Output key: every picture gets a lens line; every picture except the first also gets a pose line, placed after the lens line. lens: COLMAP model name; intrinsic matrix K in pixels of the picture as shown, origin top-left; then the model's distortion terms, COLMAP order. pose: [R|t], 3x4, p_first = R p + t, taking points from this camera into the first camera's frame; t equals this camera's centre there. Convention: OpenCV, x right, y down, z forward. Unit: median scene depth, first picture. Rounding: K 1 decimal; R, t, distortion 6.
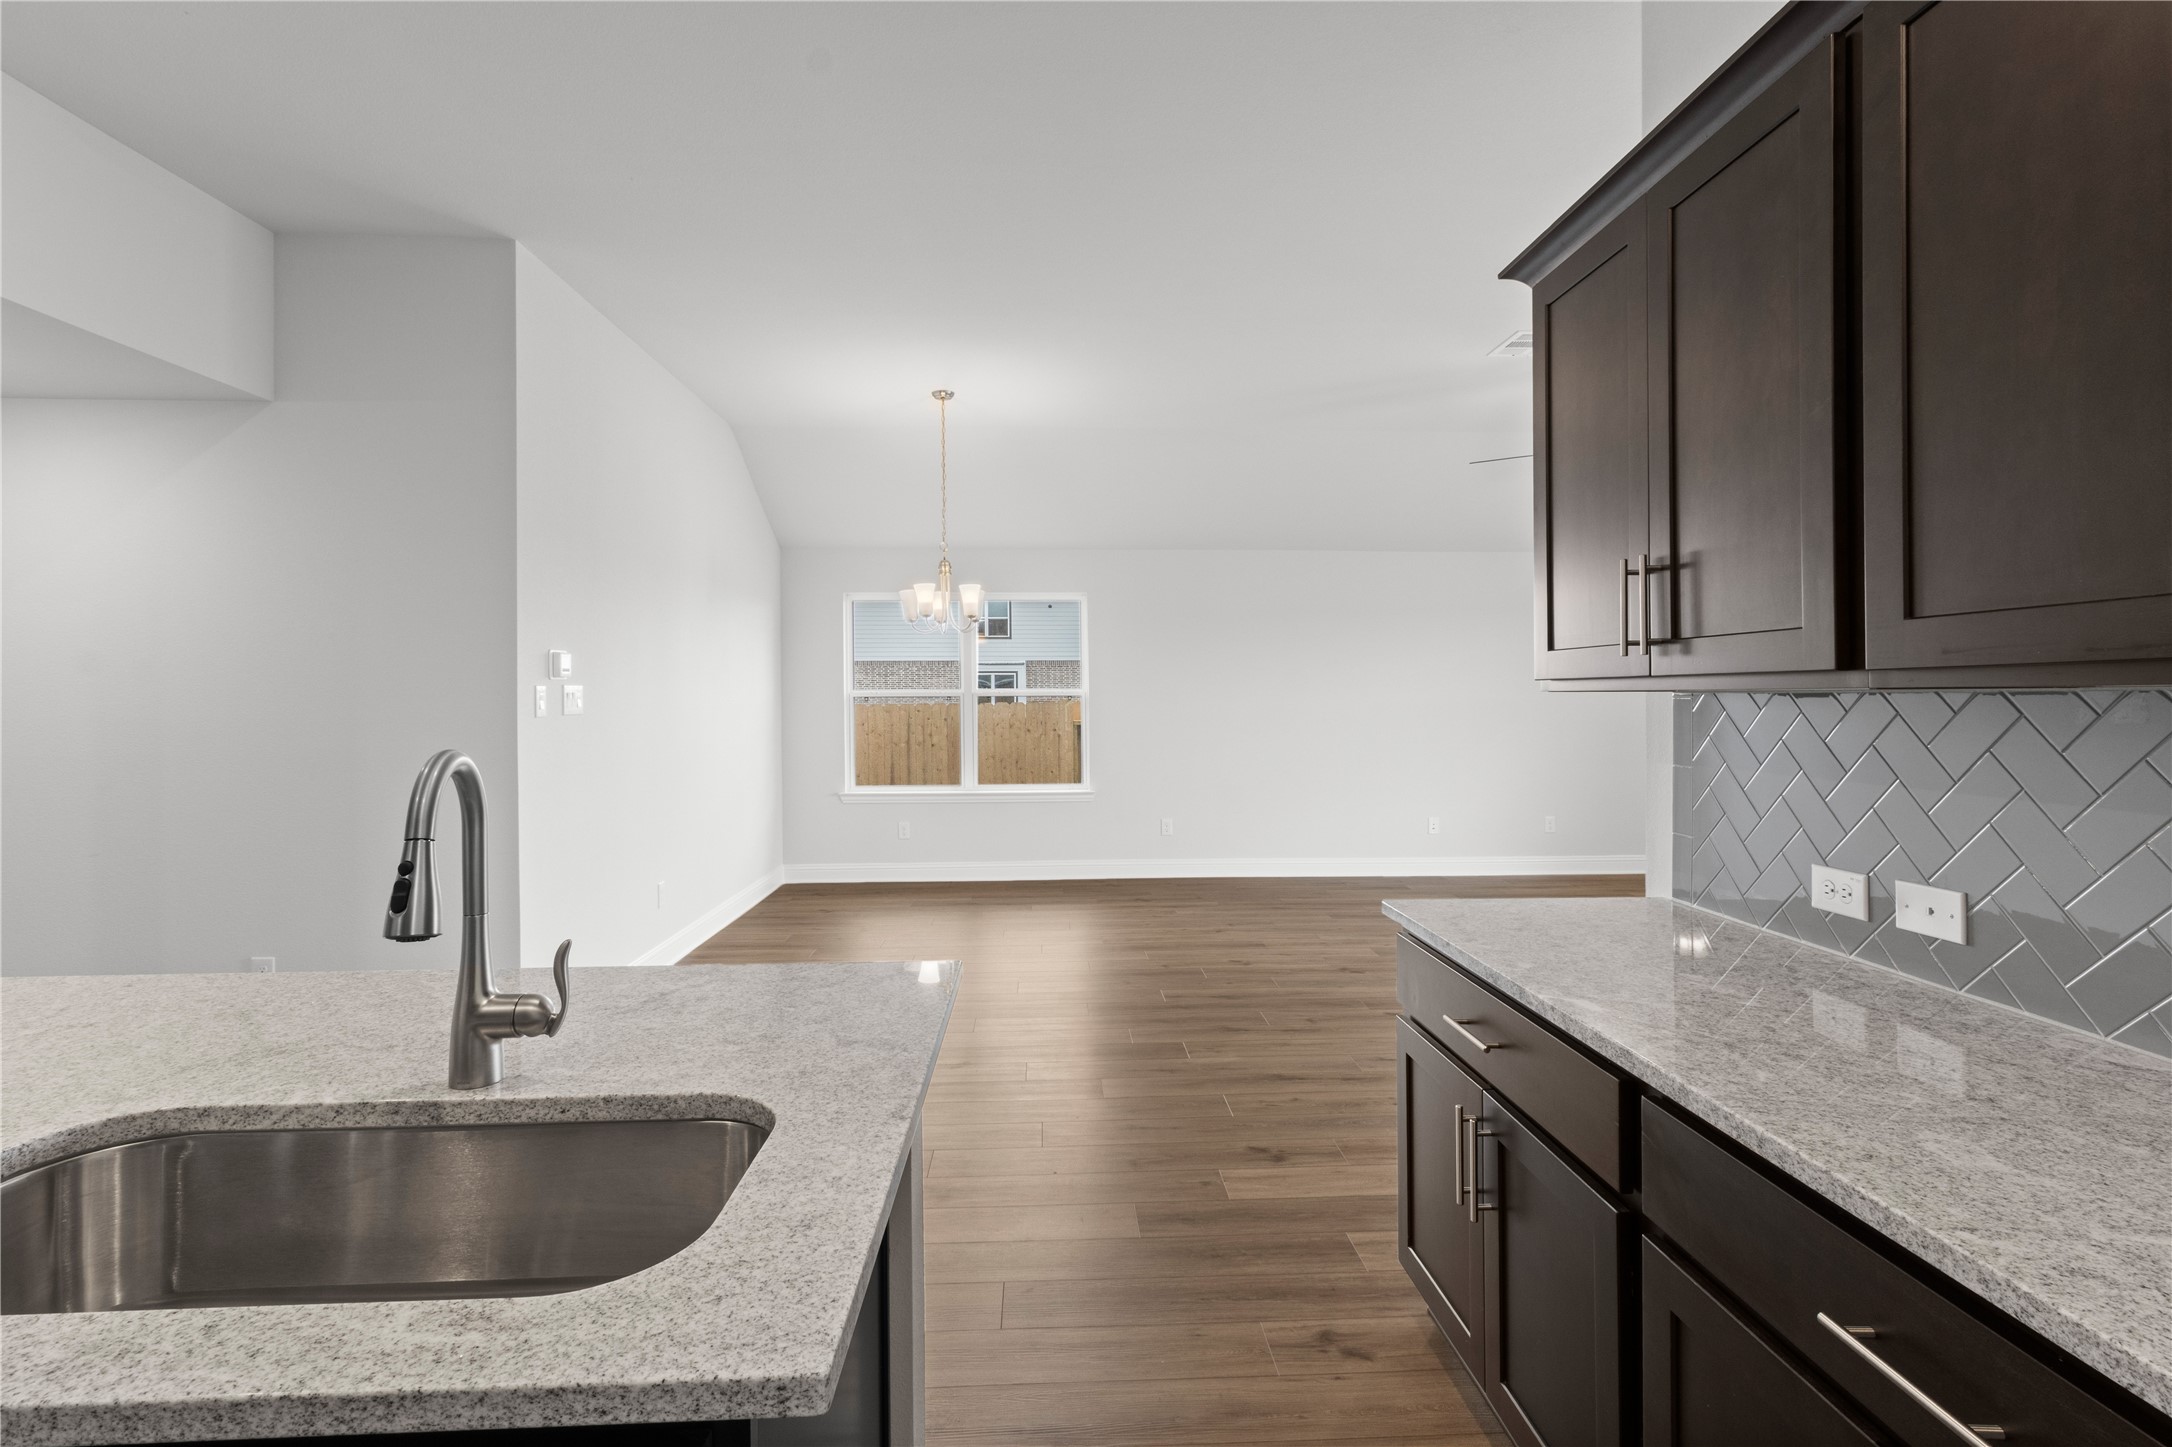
lens RADIAL K [[1034.3, 0, 1096.2], [0, 1034.3, 656.5], [0, 0, 1]] dist [0.009233, -0.000927]
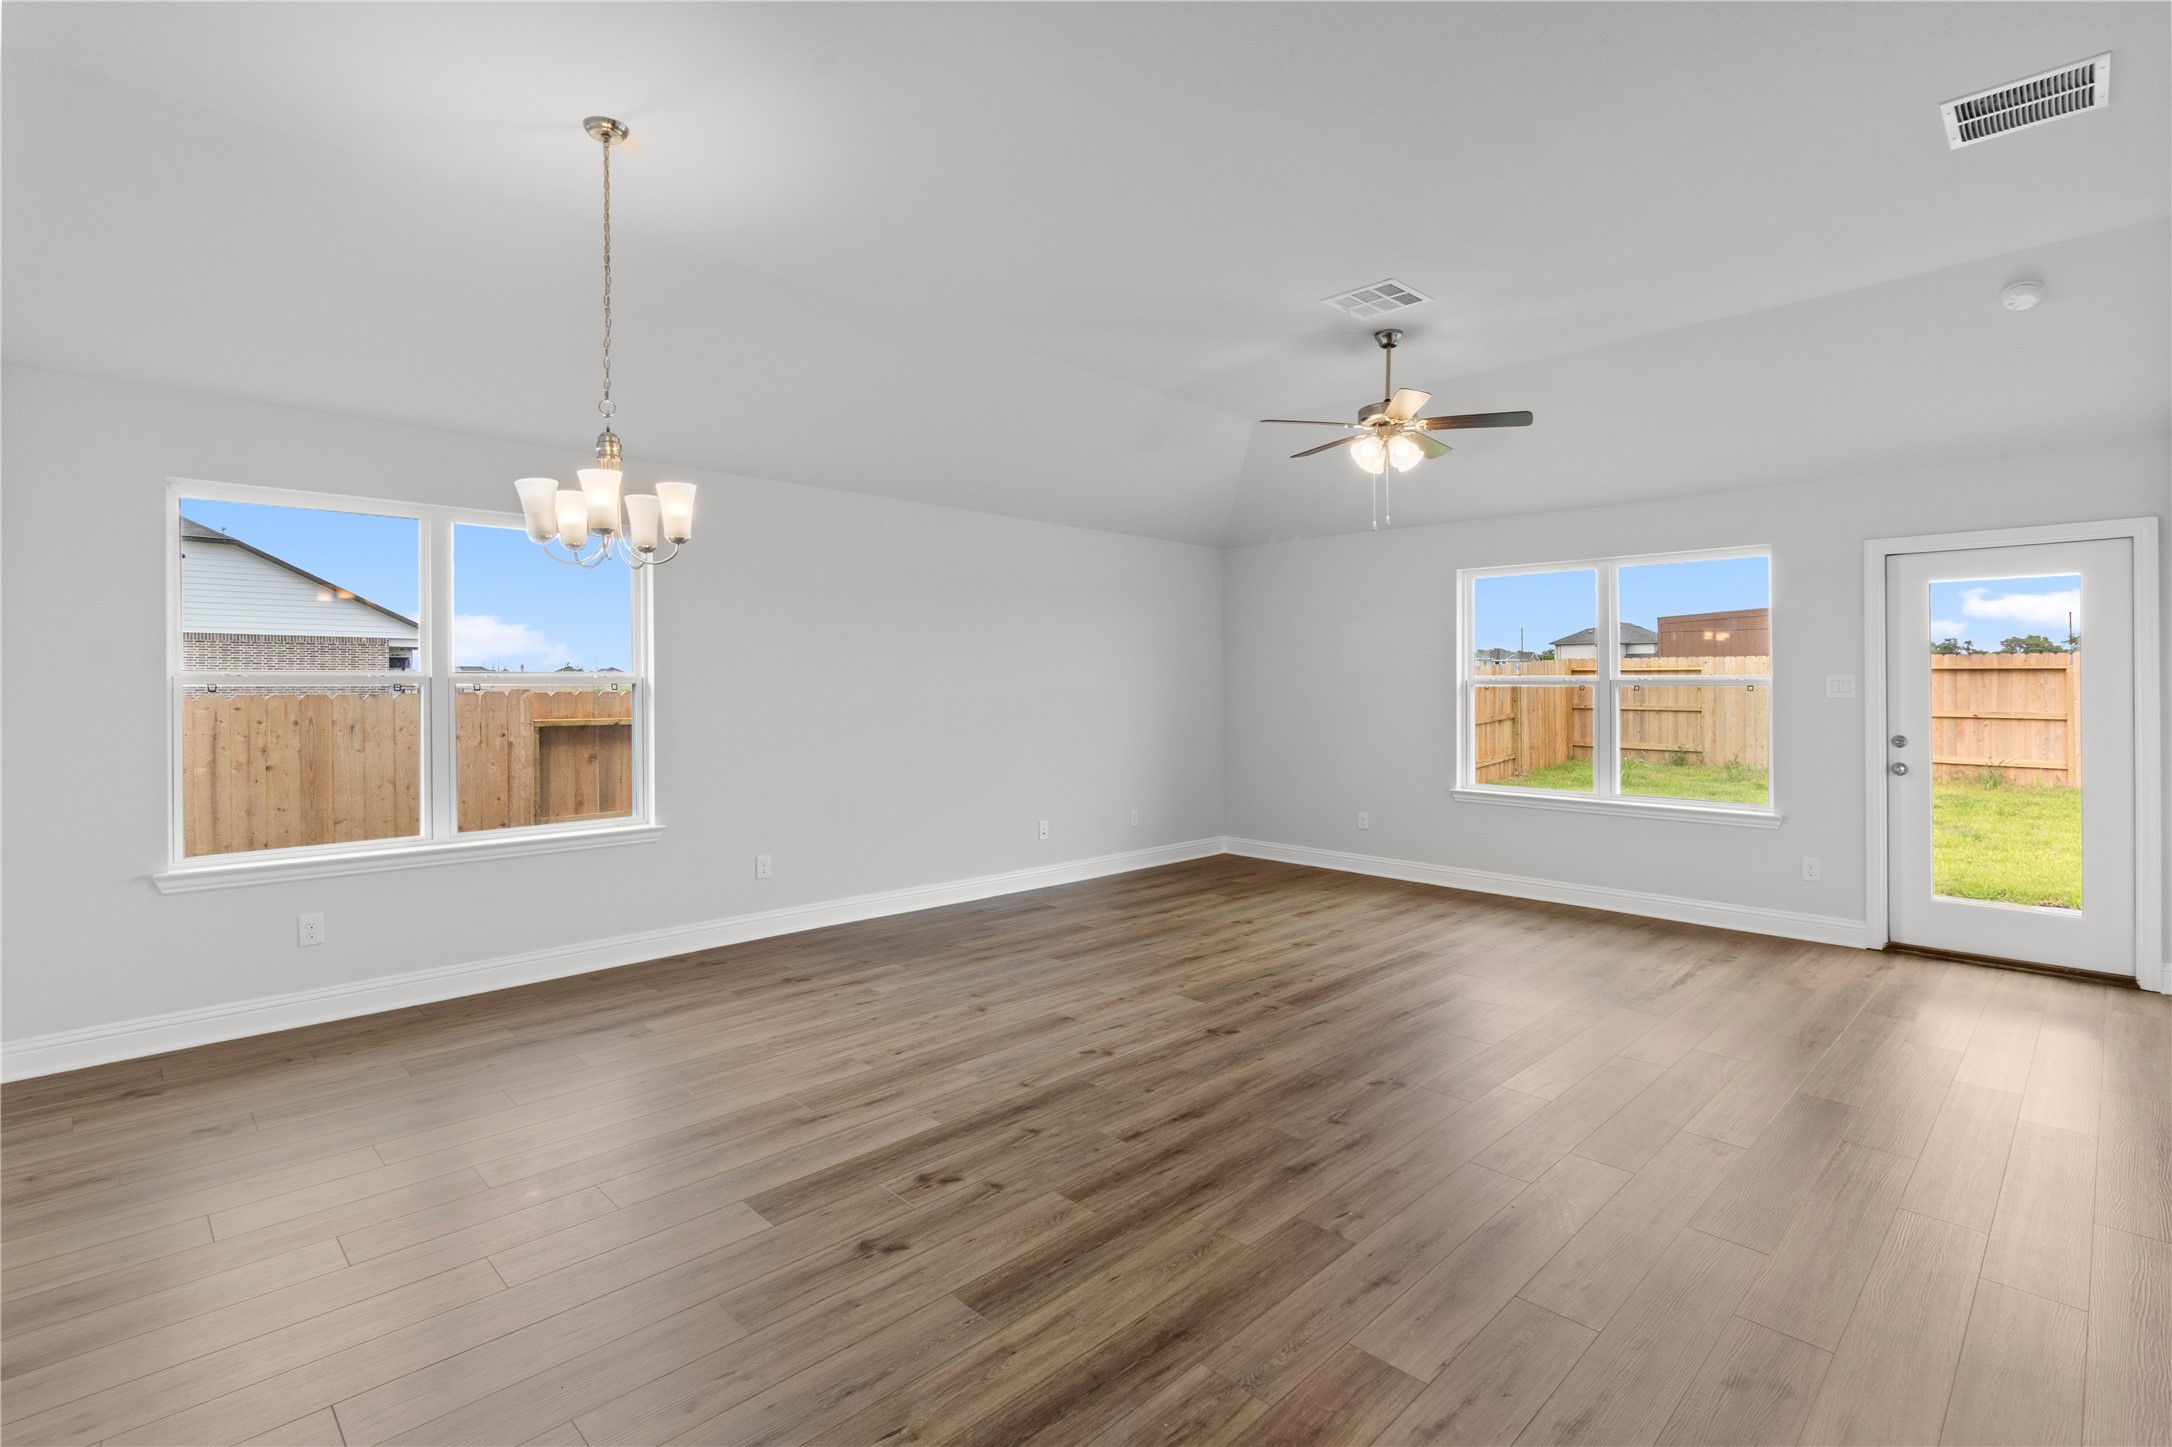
lens RADIAL K [[1034.3, 0, 1096.2], [0, 1034.3, 656.5], [0, 0, 1]] dist [0.009233, -0.000927]
pose [[0.752838, 0.019851, 0.657907, -0.238012], [-0.027014, 0.999635, 0.000750, 0.012967], [-0.657652, -0.018337, 0.753099, 0.319744]]
